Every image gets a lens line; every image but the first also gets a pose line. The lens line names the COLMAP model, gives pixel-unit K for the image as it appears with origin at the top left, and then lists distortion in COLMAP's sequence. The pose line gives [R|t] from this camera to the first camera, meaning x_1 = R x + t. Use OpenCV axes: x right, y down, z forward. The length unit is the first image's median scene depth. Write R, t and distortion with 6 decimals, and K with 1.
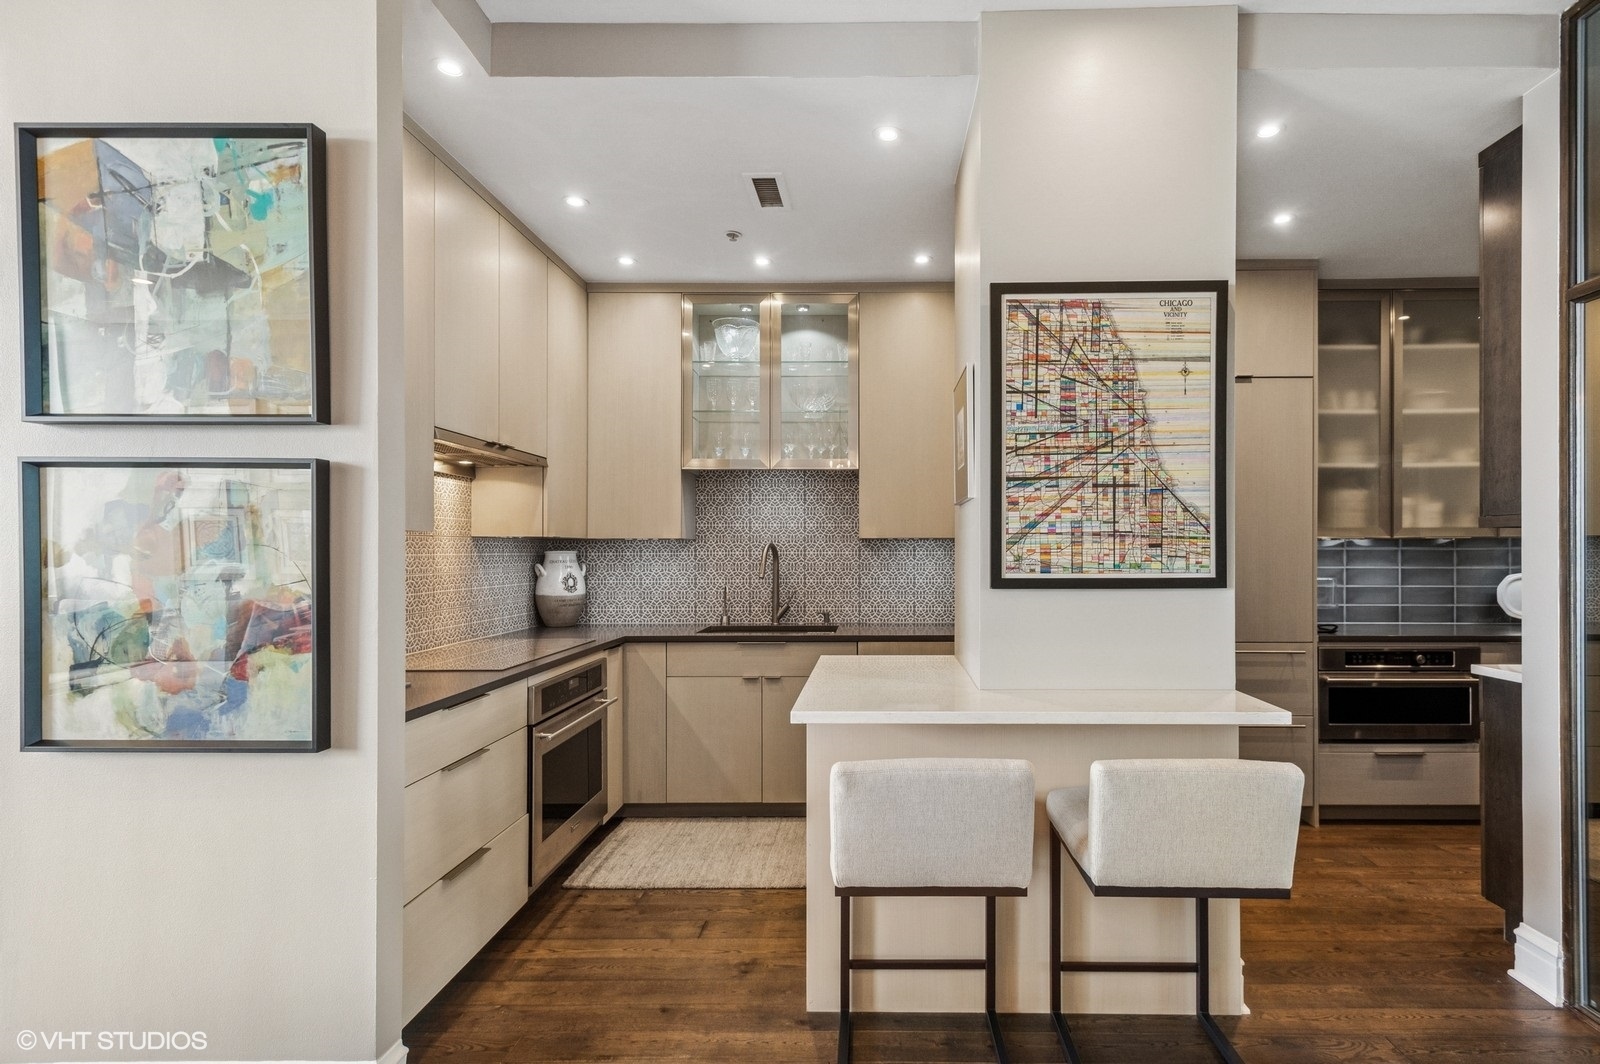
lens RADIAL K [[762.9, 0, 841.8], [0, 762.9, 554.8], [0, 0, 1]] dist [0.020864, -0.007428]
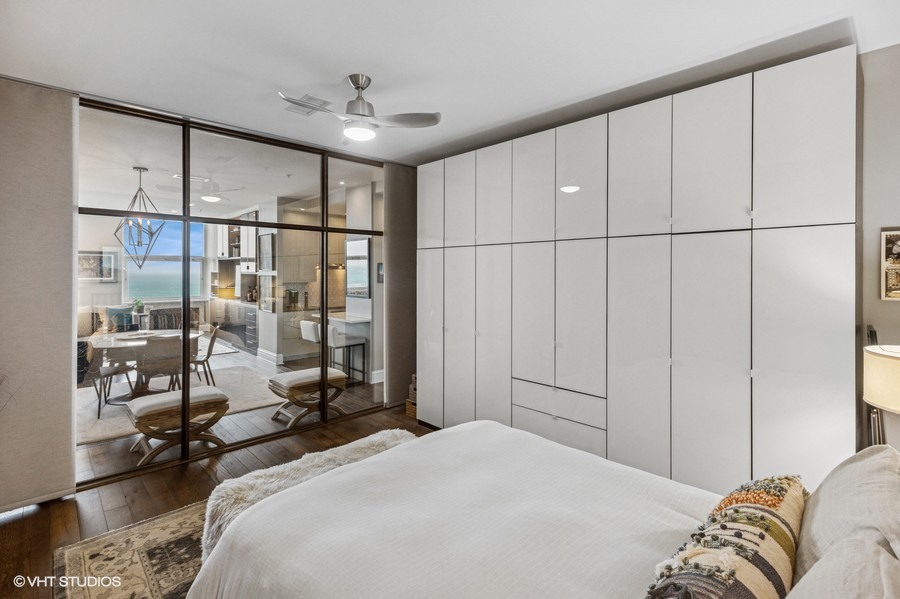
lens RADIAL K [[429.1, 0, 460.0], [0, 429.1, 267.9], [0, 0, 1]] dist [0.020864, -0.007428]
pose [[0.702868, 0.001781, -0.711318, 2.933375], [0.000485, 0.999995, 0.002983, -0.166537], [0.711320, -0.002442, 0.702864, -0.555871]]
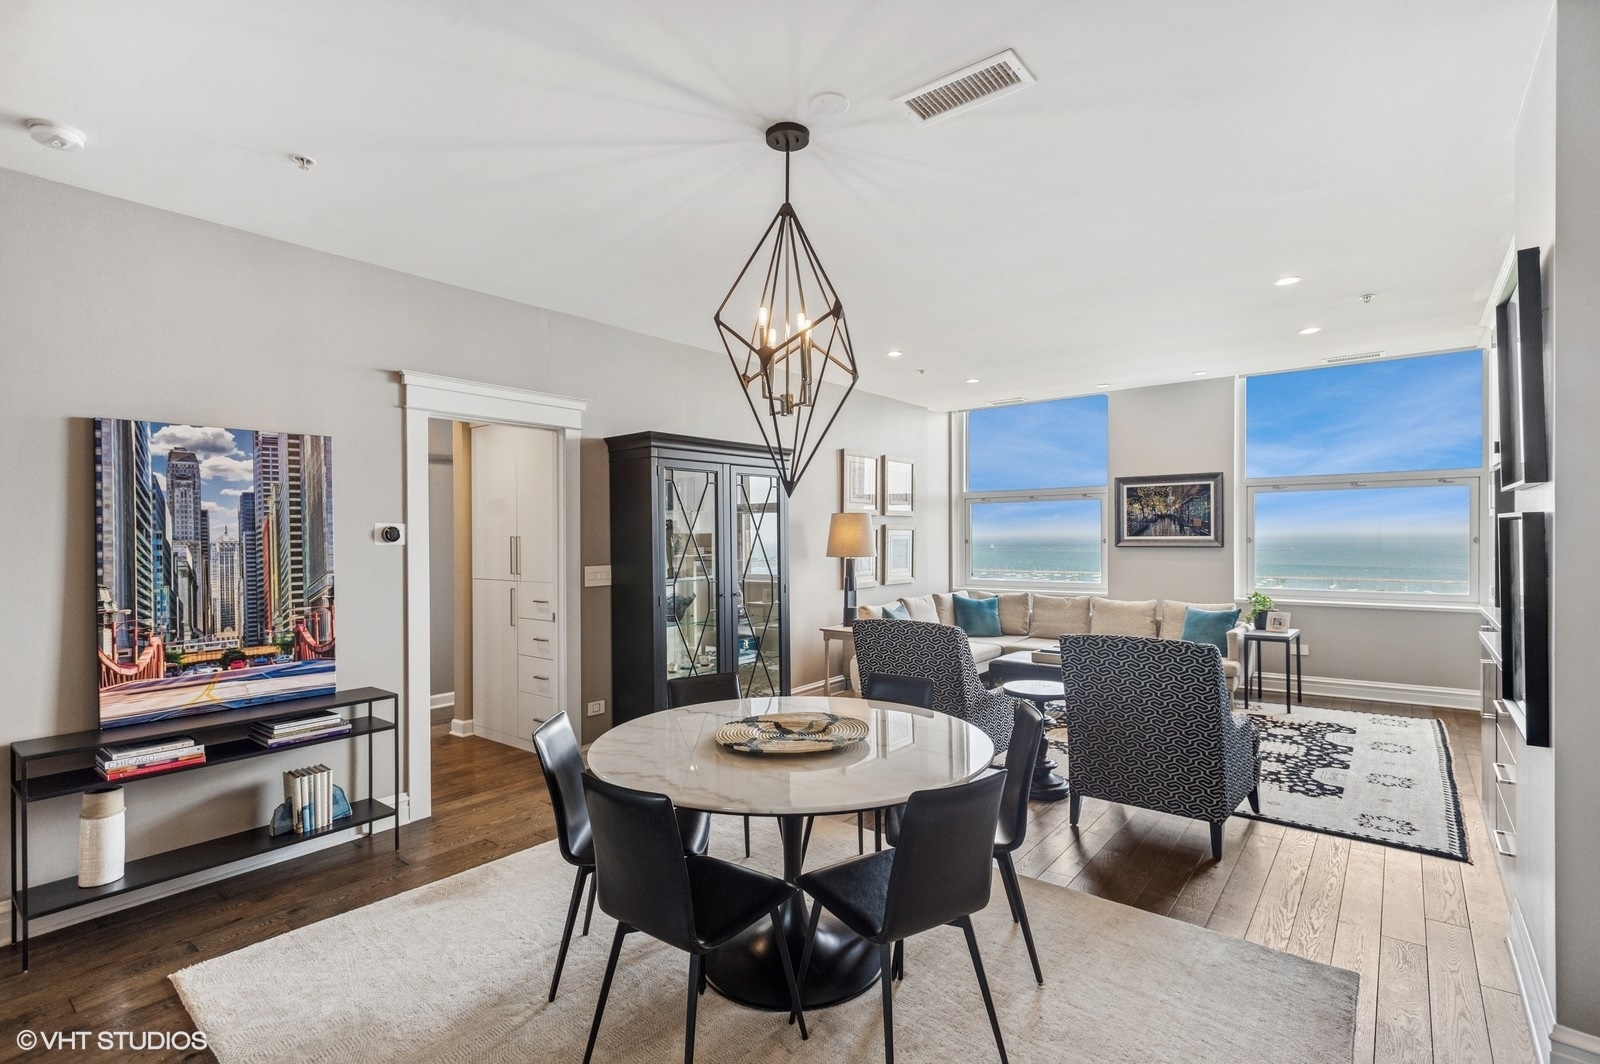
lens RADIAL K [[762.9, 0, 793.4], [0, 762.9, 538.8], [0, 0, 1]] dist [0.020864, -0.007428]
pose [[-0.610943, 0.014654, -0.791539, 0.866196], [0.014857, 0.999865, 0.007044, -0.088198], [0.791535, -0.007456, -0.611078, 0.648928]]
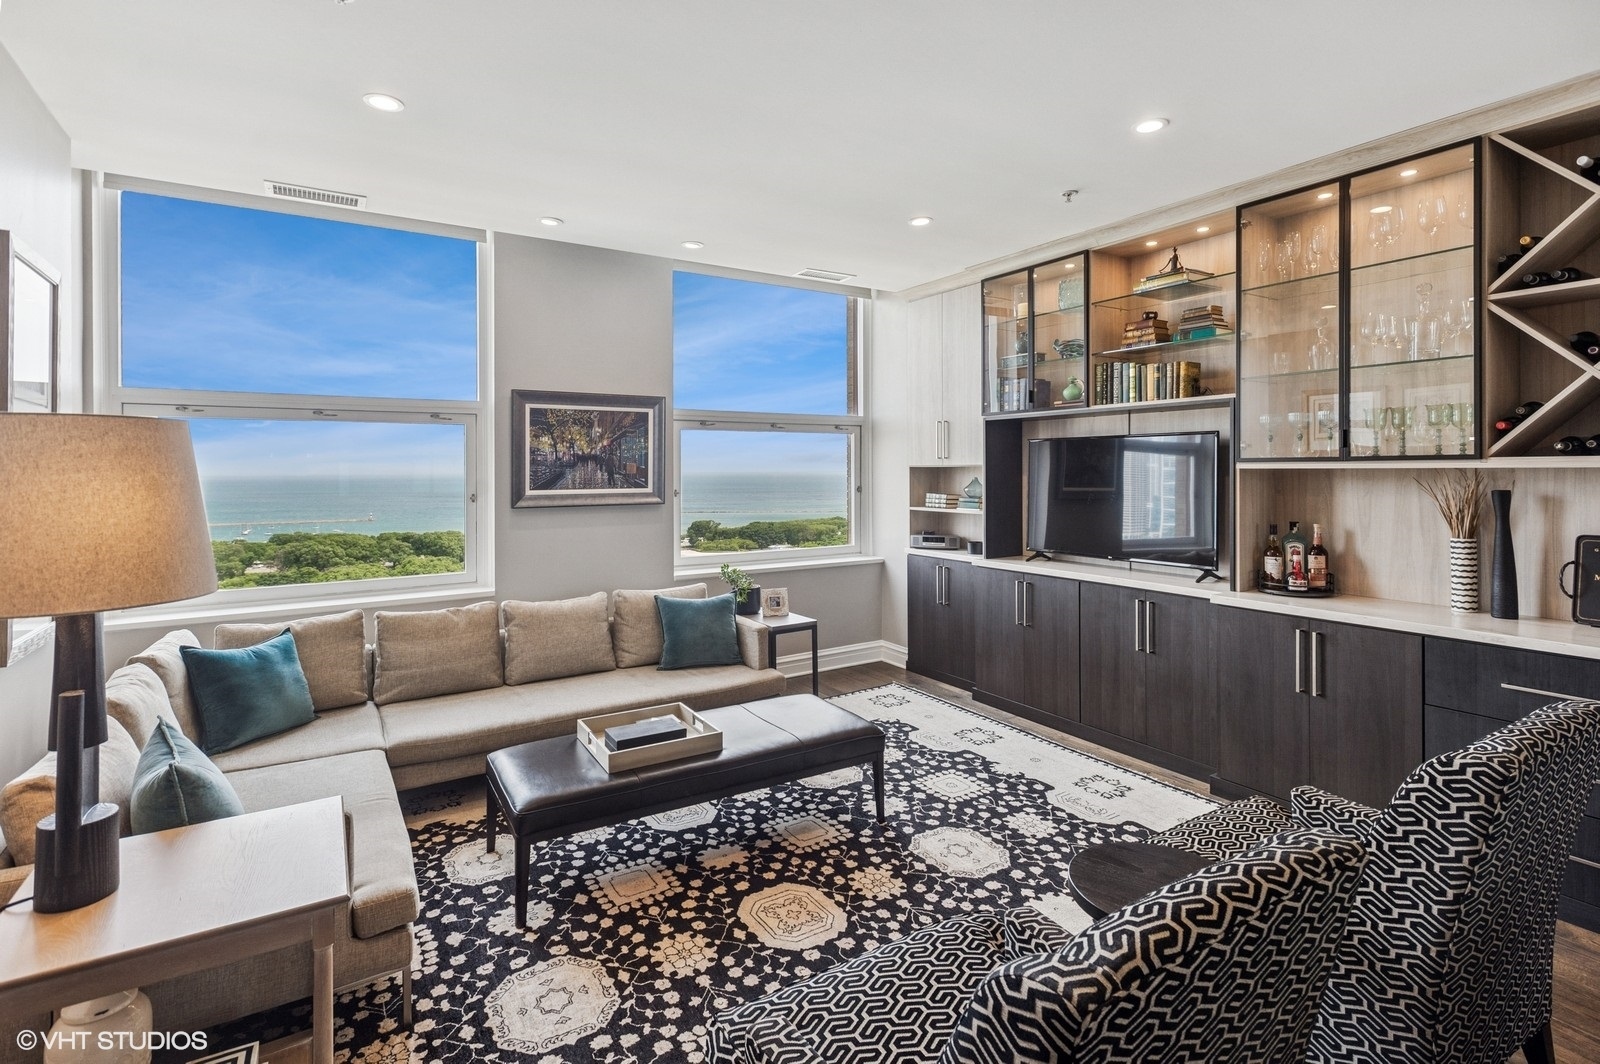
lens RADIAL K [[762.9, 0, 801.8], [0, 762.9, 481.2], [0, 0, 1]] dist [0.020864, -0.007428]
pose [[0.550000, 0.012810, -0.835066, -0.707094], [0.006778, 0.999781, 0.019801, -0.113141], [0.835137, -0.016550, 0.549793, -0.839557]]
